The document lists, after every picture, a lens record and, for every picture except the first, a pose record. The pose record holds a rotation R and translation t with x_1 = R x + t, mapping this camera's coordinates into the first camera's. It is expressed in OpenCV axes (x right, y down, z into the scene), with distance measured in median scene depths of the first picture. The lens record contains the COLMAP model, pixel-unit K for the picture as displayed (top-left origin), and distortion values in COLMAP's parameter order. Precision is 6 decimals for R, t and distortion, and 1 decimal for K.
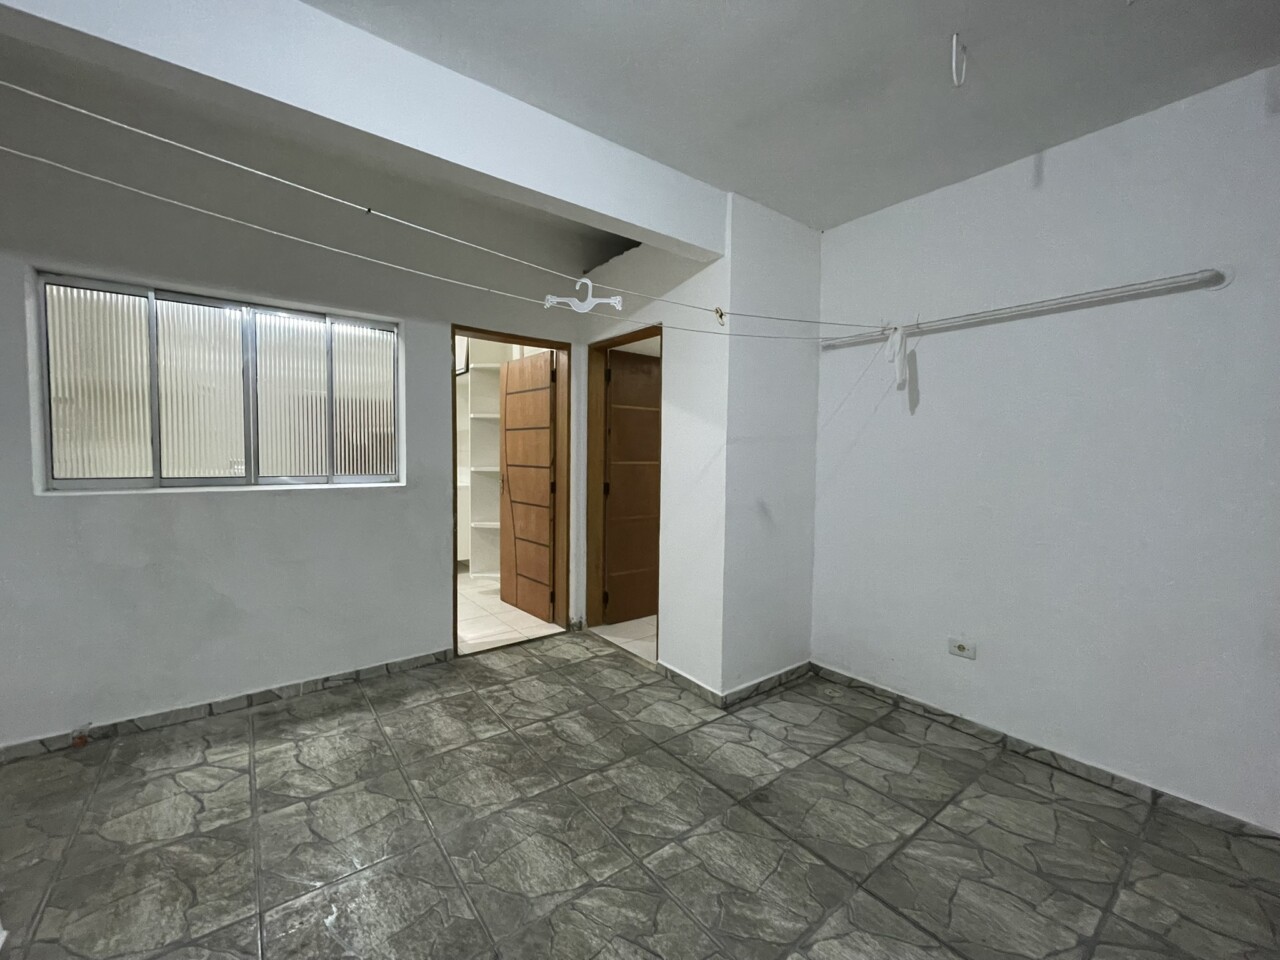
lens RADIAL K [[518.5, 0, 638.7], [0, 518.5, 479.2], [0, 0, 1]] dist [-0.001327, -0.000164]
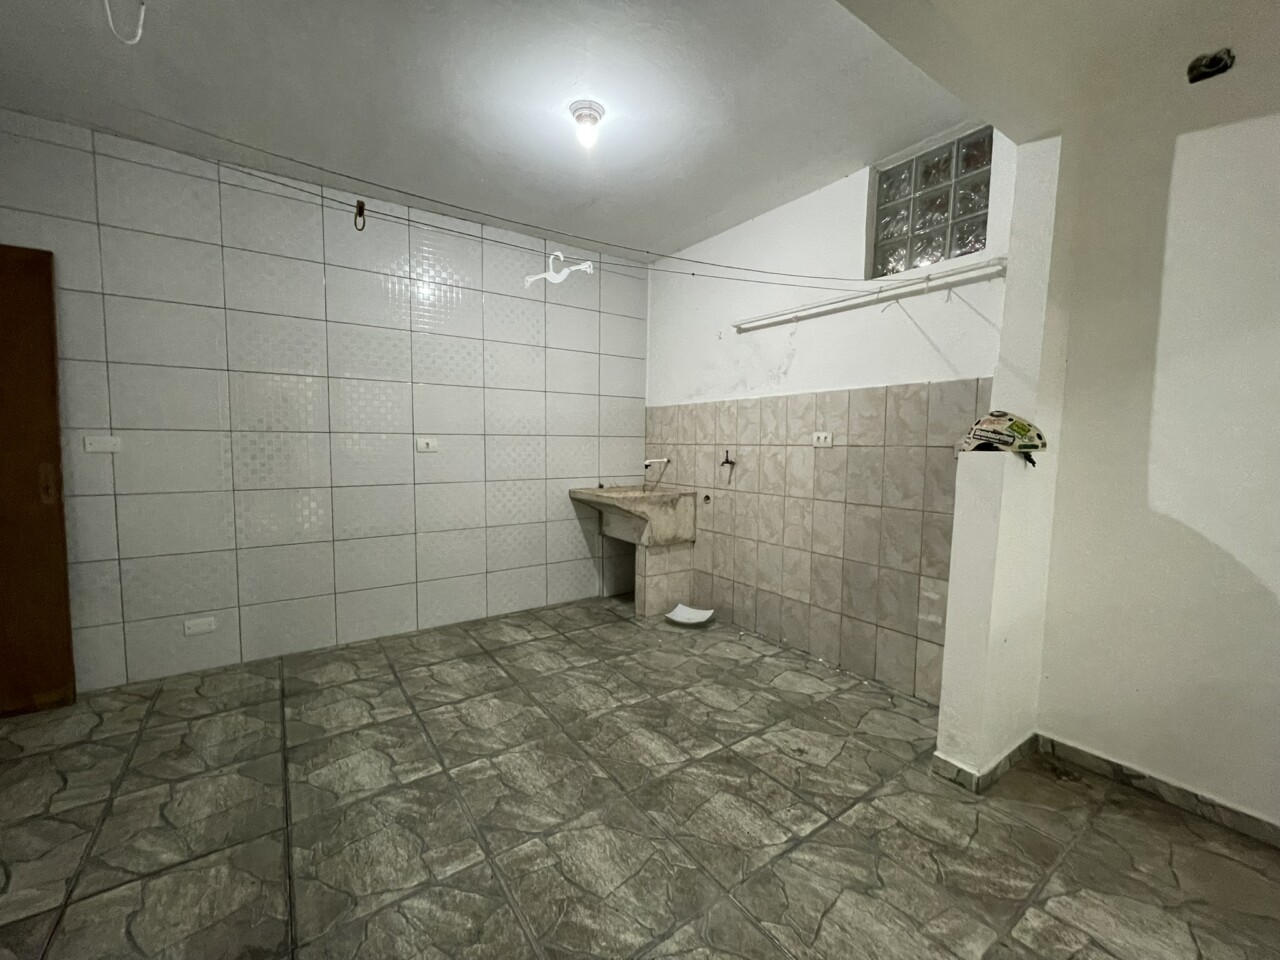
lens RADIAL K [[518.5, 0, 640.2], [0, 518.5, 480.5], [0, 0, 1]] dist [-0.001327, -0.000164]
pose [[-0.999012, -0.024396, 0.037141, -0.285592], [-0.019493, 0.991701, 0.127079, -0.045785], [-0.039933, 0.126230, -0.991197, 1.819203]]
